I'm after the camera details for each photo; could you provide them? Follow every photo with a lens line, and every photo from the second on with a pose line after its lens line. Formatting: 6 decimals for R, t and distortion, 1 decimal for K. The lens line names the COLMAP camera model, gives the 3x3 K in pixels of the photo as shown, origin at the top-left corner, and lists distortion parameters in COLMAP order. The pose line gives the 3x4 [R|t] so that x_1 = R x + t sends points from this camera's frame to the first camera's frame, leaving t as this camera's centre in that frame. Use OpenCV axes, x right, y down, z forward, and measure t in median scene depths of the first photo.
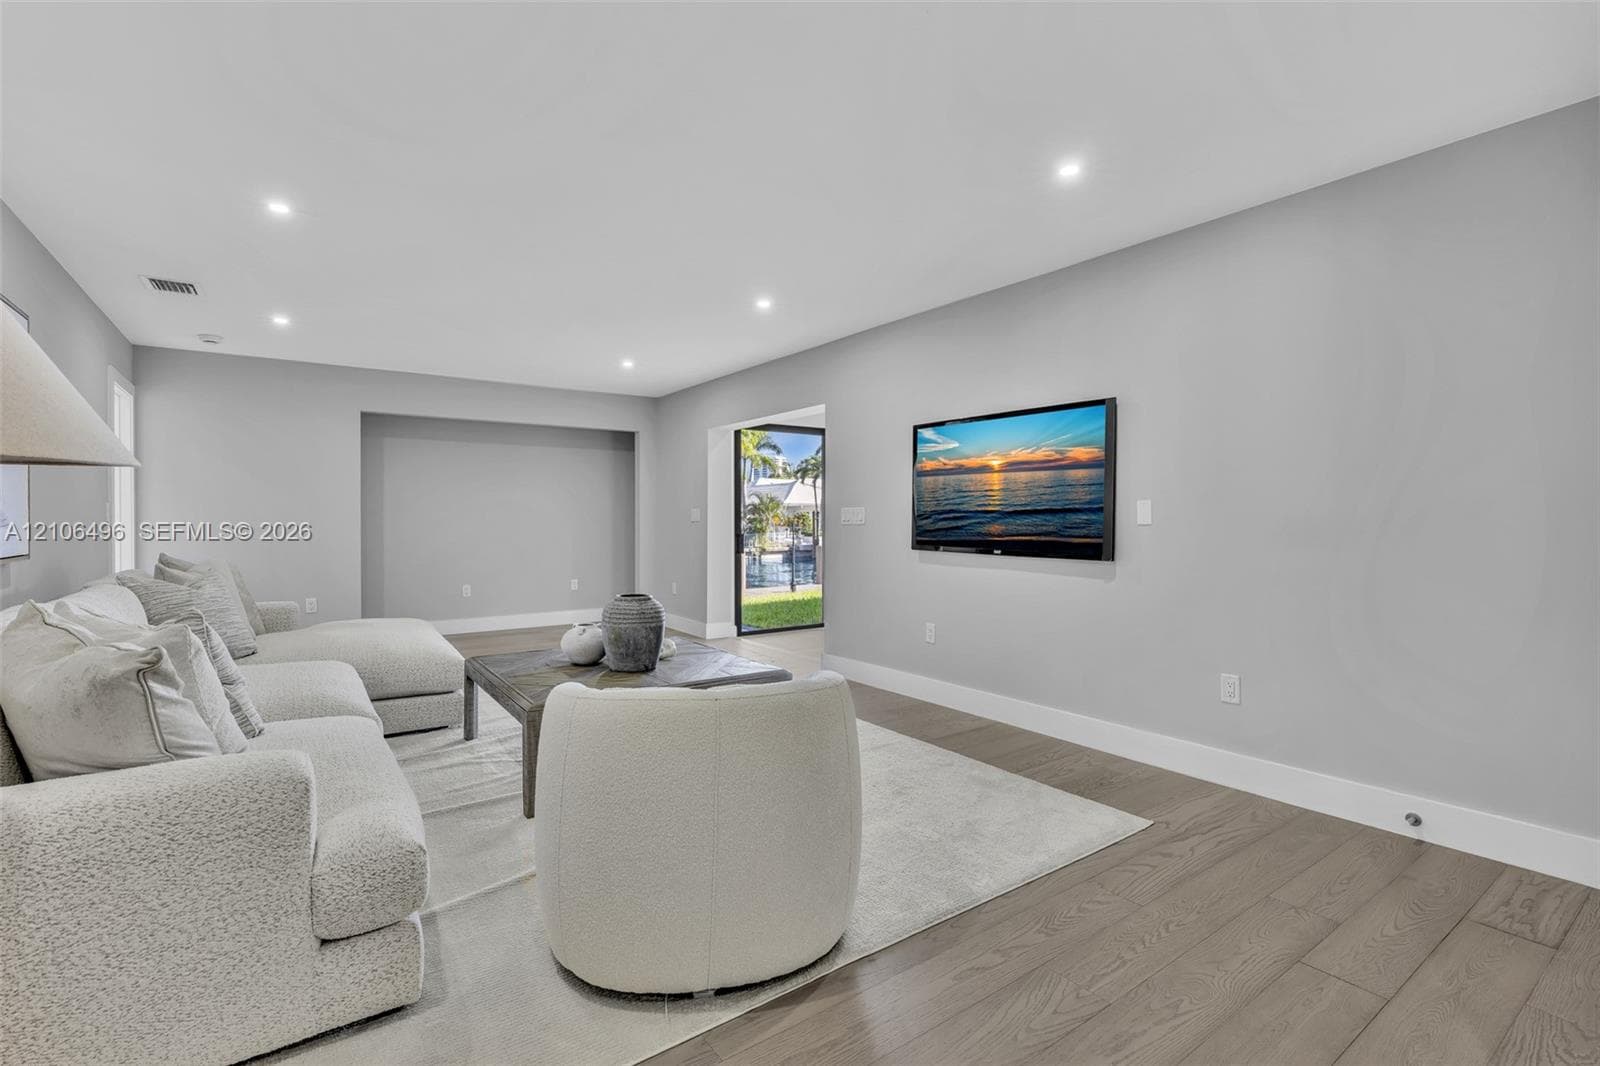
lens RADIAL K [[712.4, 0, 800.0], [0, 712.4, 533.0], [0, 0, 1]] dist [-0.001256, 0.000305]
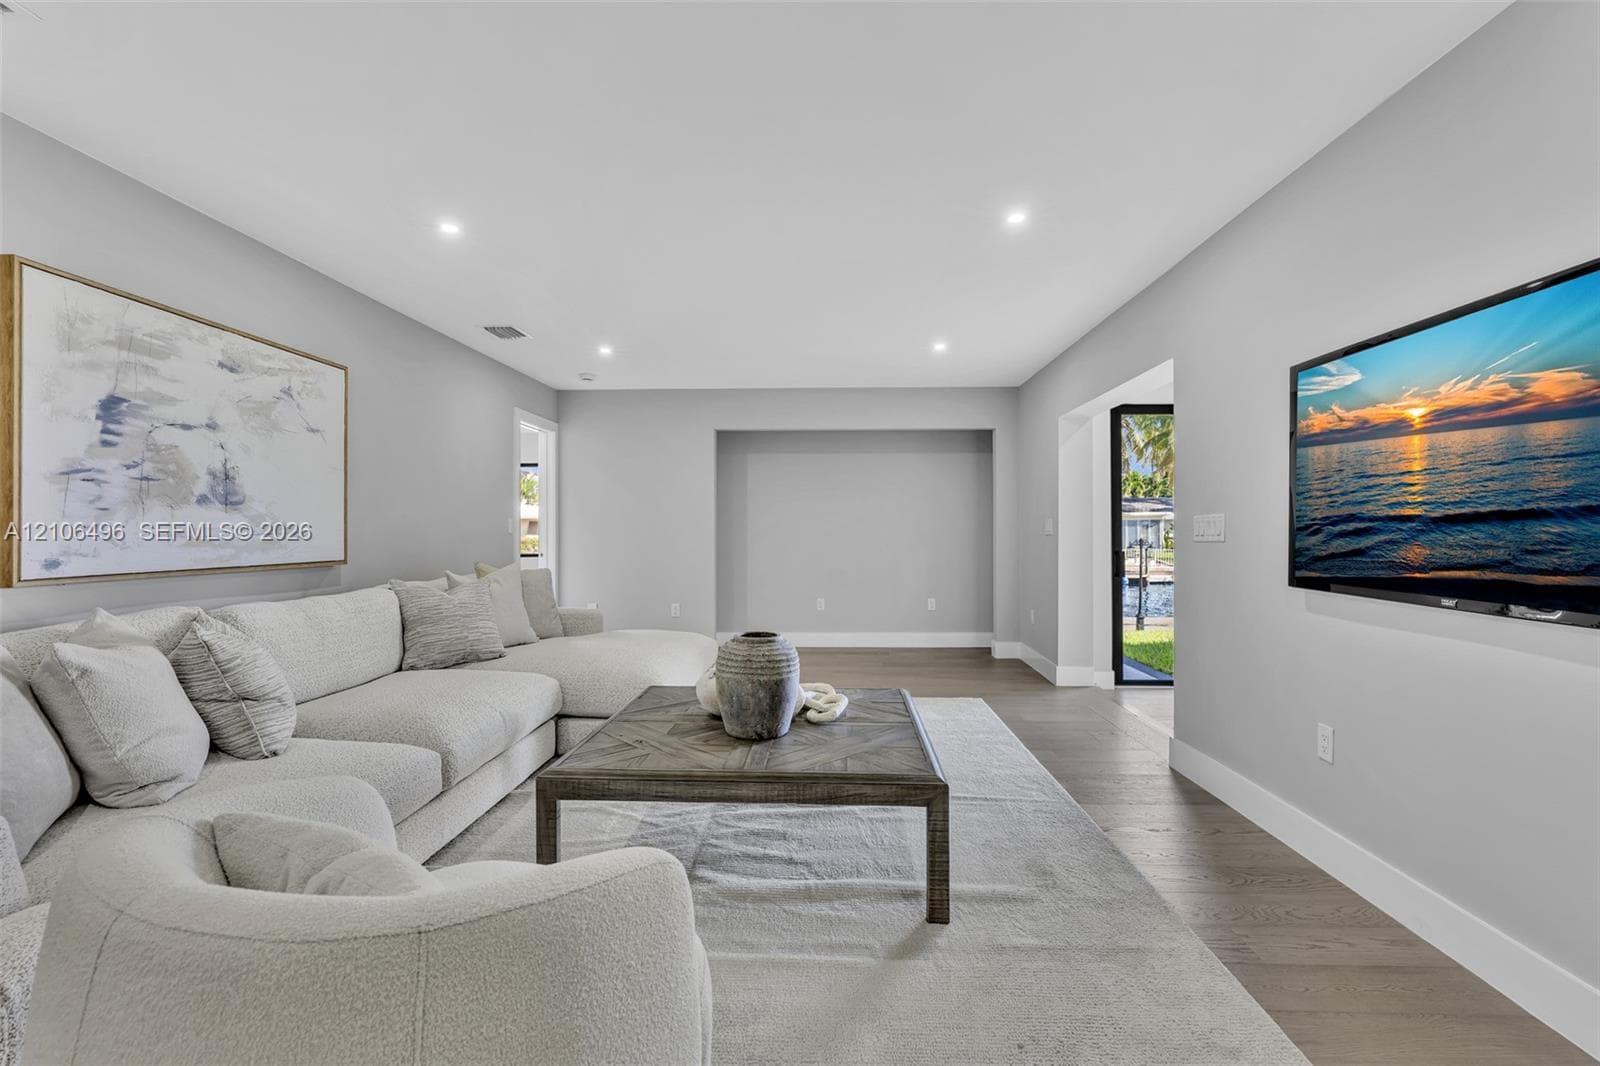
lens RADIAL K [[720.7, 0, 800.0], [0, 720.7, 533.0], [0, 0, 1]] dist [-0.000513, 0.000340]
pose [[0.797549, 0.002507, -0.603249, 0.210505], [-0.012571, 0.999843, -0.012466, -0.008406], [0.603124, 0.017526, 0.797455, 0.342855]]
